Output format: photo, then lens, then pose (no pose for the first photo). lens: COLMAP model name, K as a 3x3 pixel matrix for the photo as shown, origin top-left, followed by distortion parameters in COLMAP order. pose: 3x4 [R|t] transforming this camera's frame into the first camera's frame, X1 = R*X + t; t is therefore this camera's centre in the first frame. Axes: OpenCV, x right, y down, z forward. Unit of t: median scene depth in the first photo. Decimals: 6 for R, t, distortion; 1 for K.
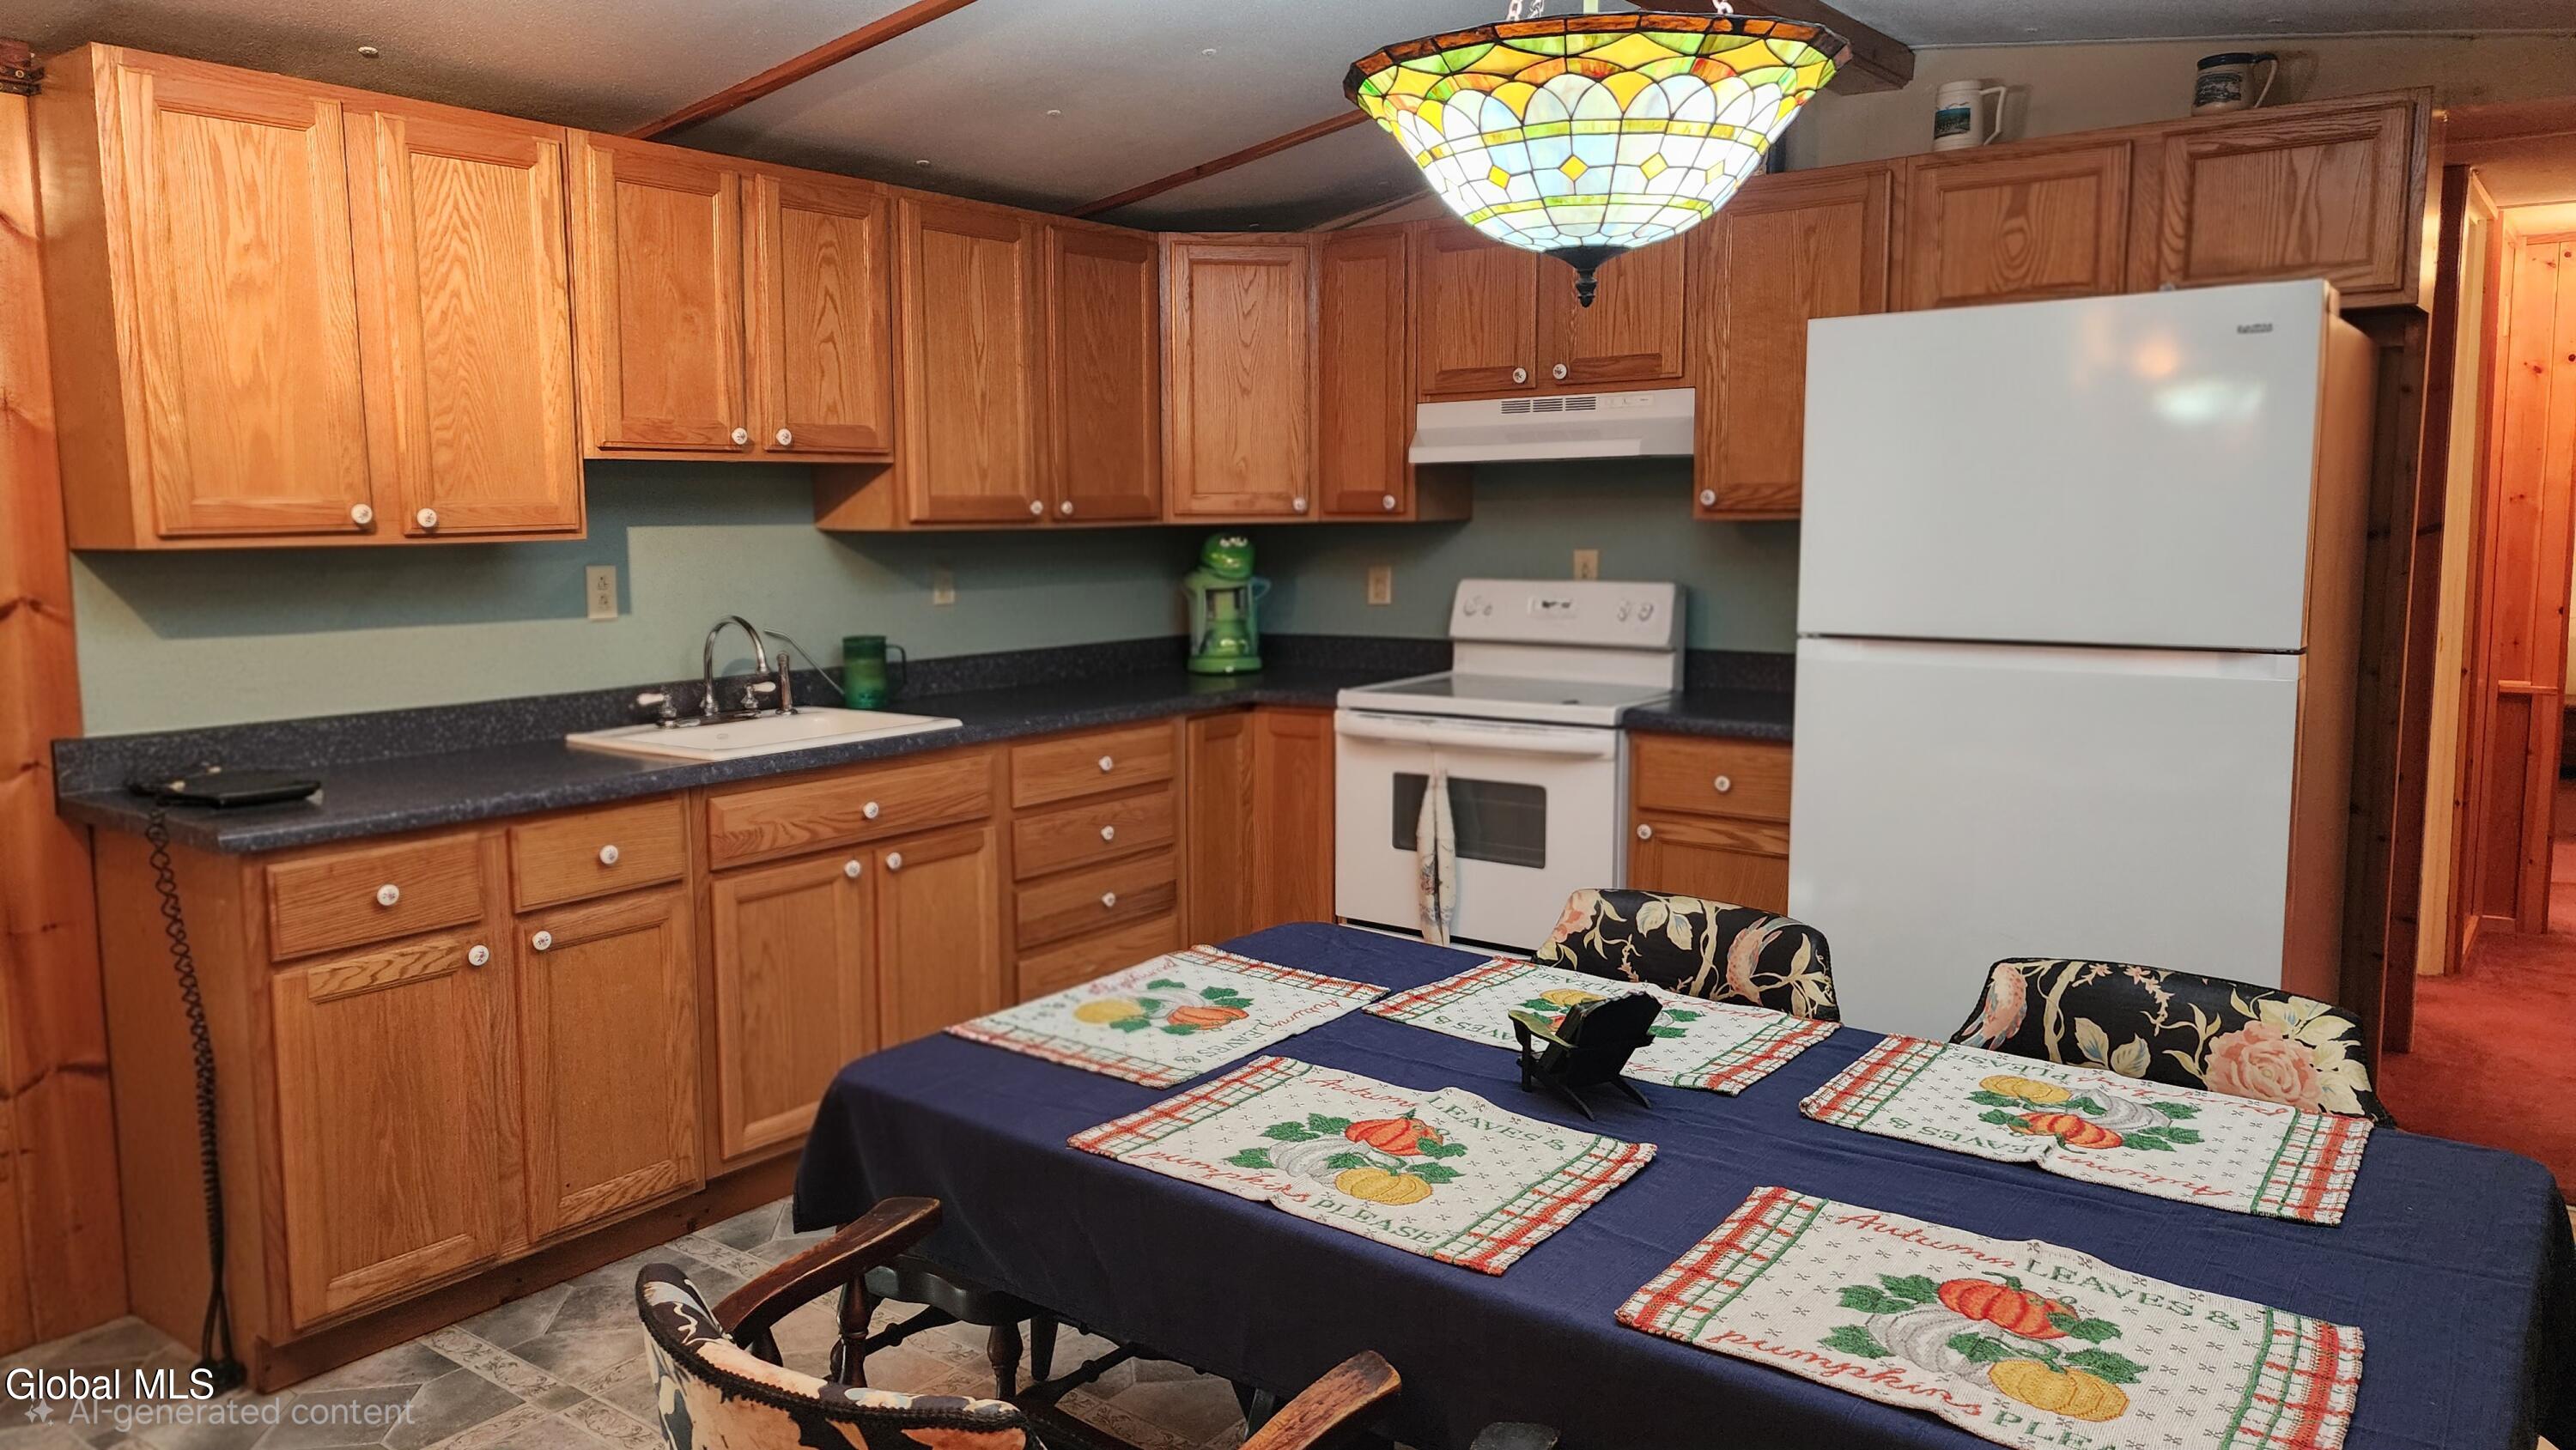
lens RADIAL K [[1738.0, 0, 1288.6], [0, 1738.0, 717.2], [0, 0, 1]] dist [0.058638, -0.015301]
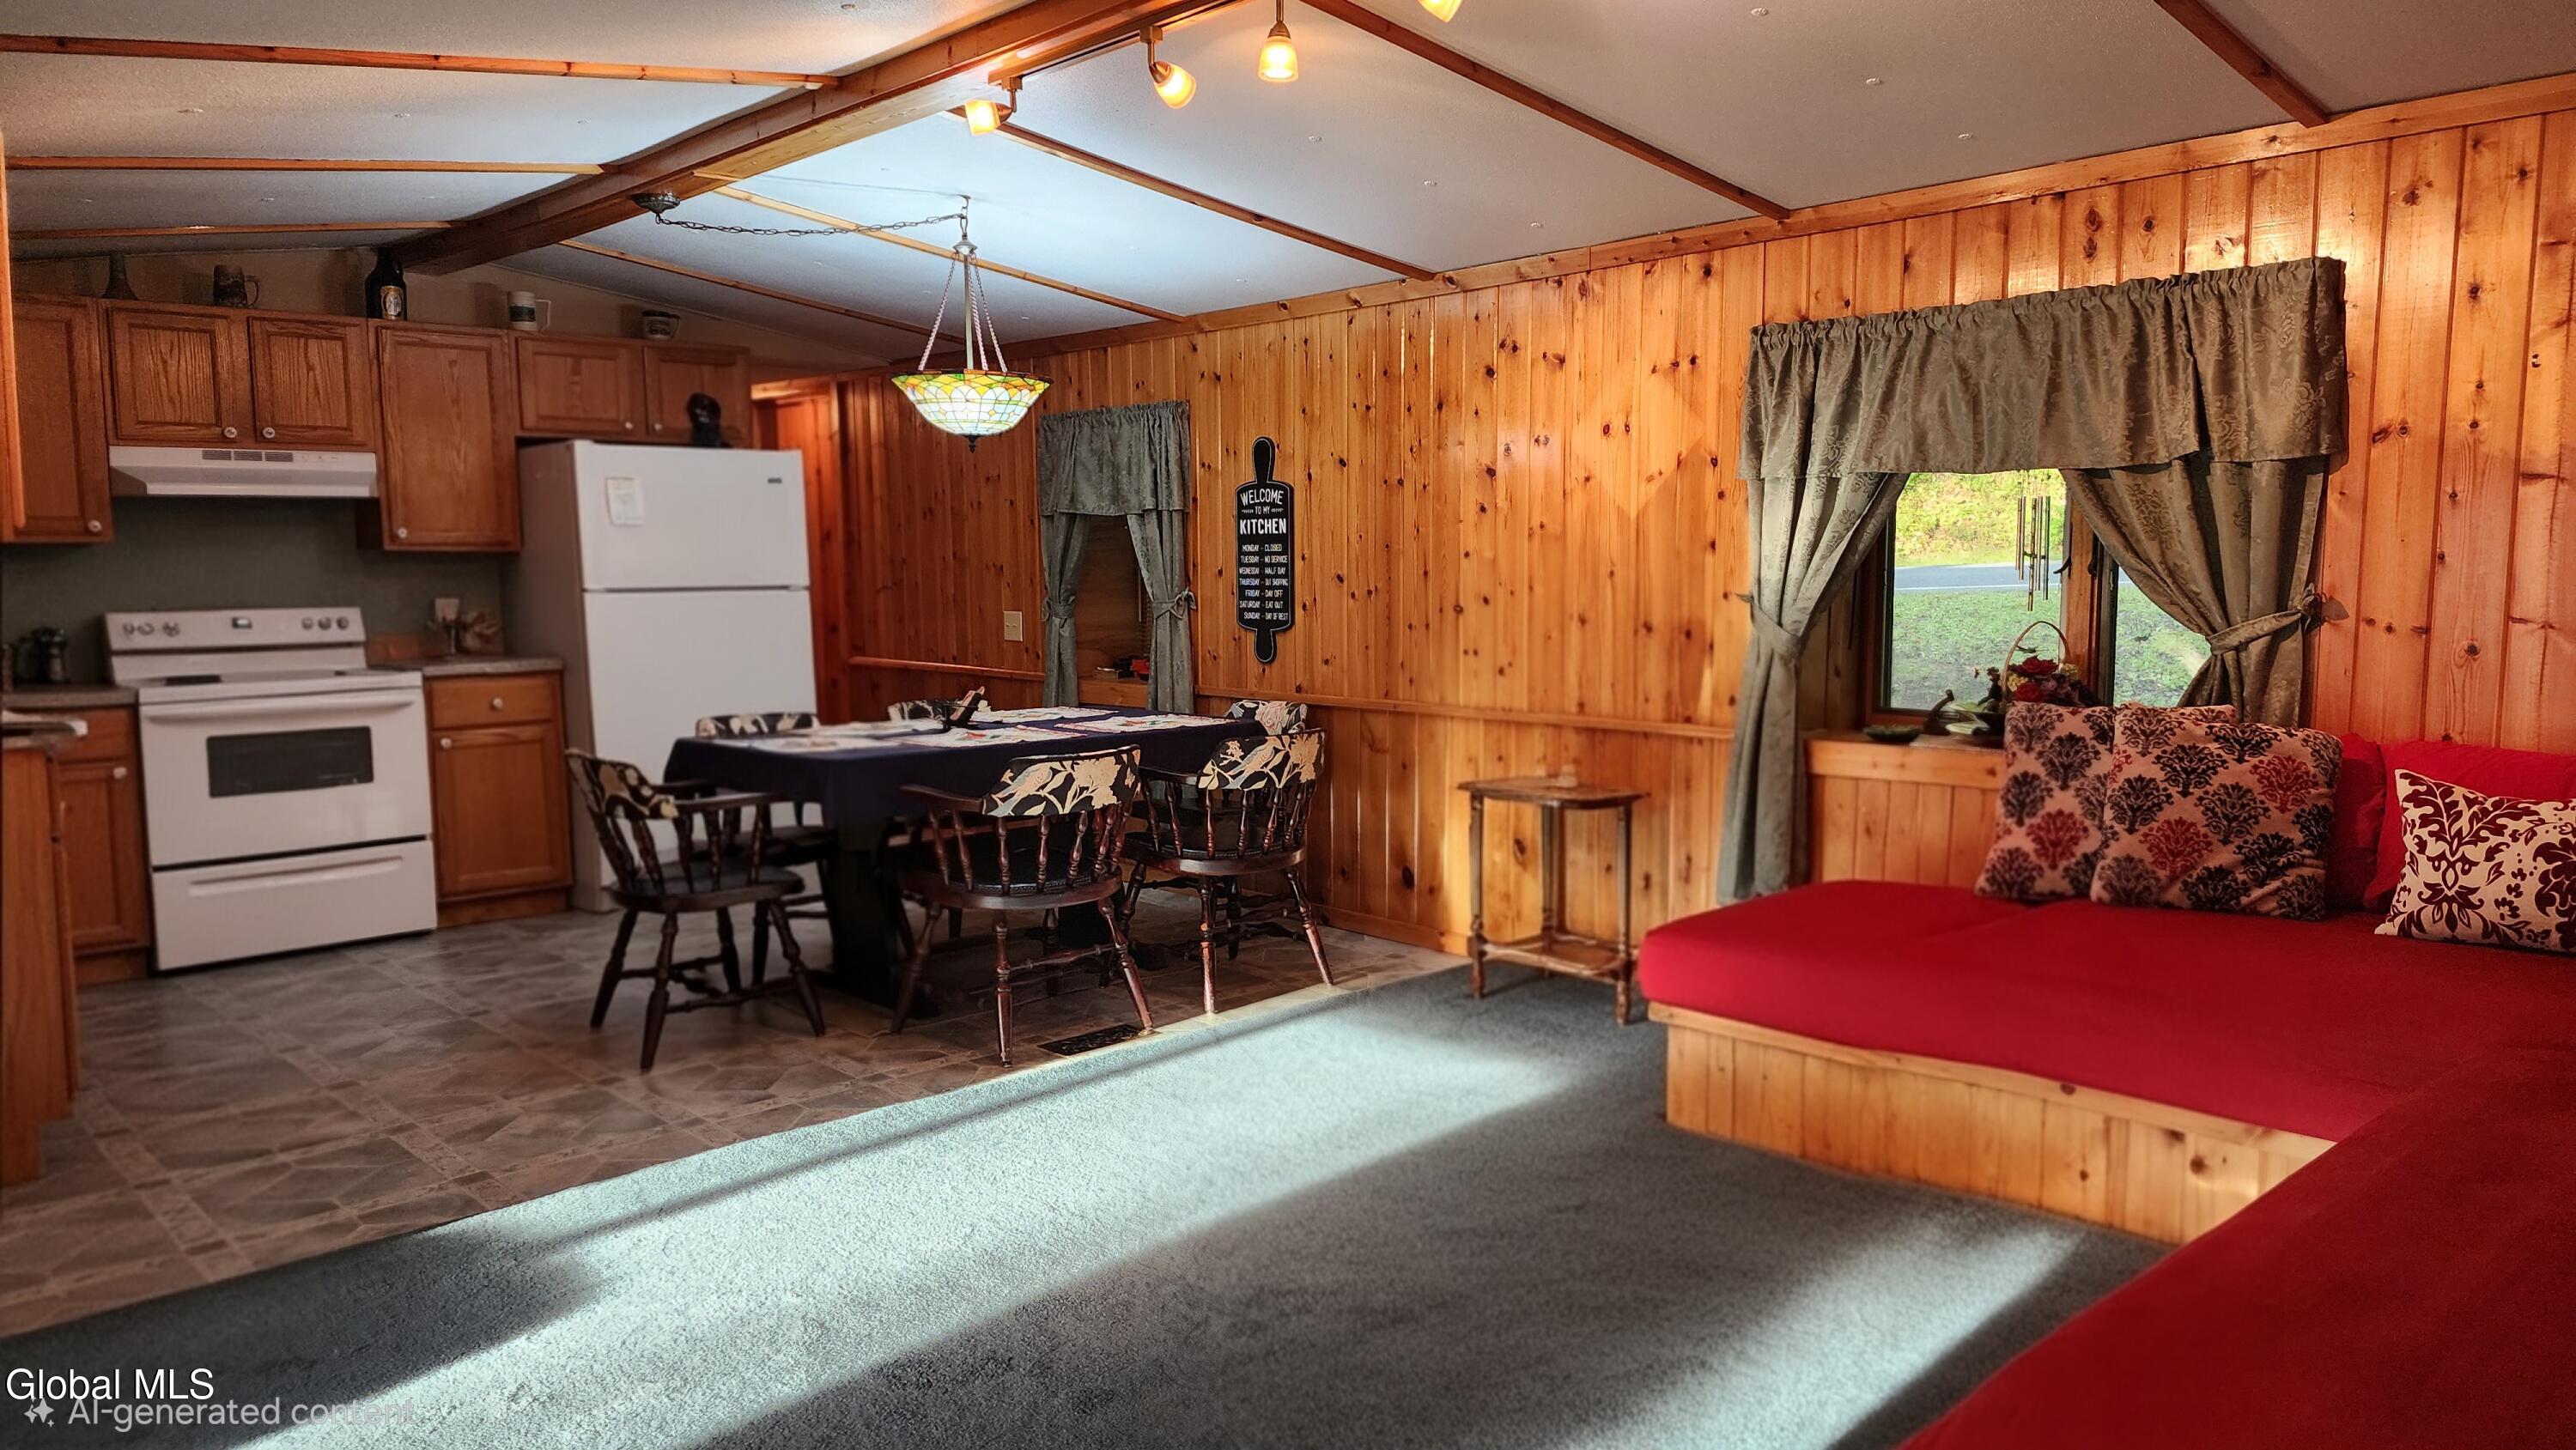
lens RADIAL K [[1727.8, 0, 1287.5], [0, 1727.8, 730.6], [0, 0, 1]] dist [0.000733, 0.000627]
pose [[0.167054, -0.094991, 0.981361, -1.087228], [0.123387, 0.989537, 0.074779, 0.031045], [-0.978197, 0.108595, 0.177026, 0.005088]]
